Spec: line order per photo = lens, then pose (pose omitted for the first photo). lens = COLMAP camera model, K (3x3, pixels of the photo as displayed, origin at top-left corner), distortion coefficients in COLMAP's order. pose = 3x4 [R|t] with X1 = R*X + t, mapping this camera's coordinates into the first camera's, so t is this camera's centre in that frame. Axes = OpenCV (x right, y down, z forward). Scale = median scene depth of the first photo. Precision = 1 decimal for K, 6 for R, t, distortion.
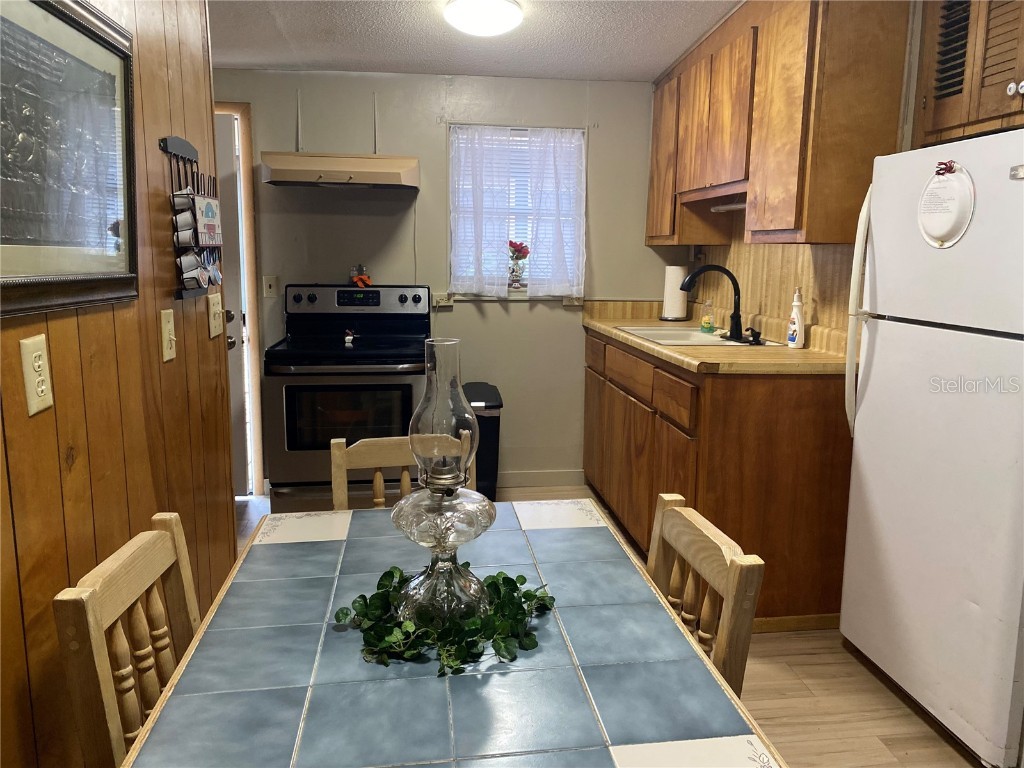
lens RADIAL K [[758.9, 0, 512.0], [0, 758.9, 384.0], [0, 0, 1]] dist [0.012097, 0.002982]
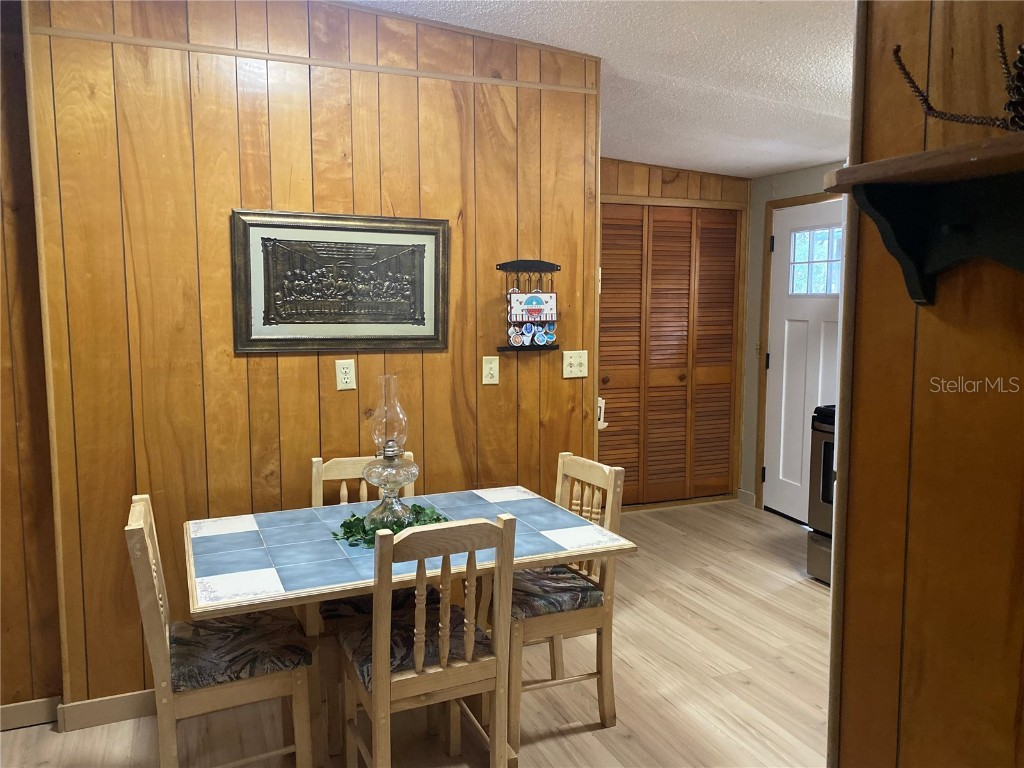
lens RADIAL K [[758.9, 0, 512.0], [0, 758.9, 384.0], [0, 0, 1]] dist [0.012097, 0.002982]
pose [[0.284113, 0.089494, -0.954605, 1.906874], [-0.144385, 0.988274, 0.049678, -0.187295], [0.947857, 0.123716, 0.293703, 0.790793]]
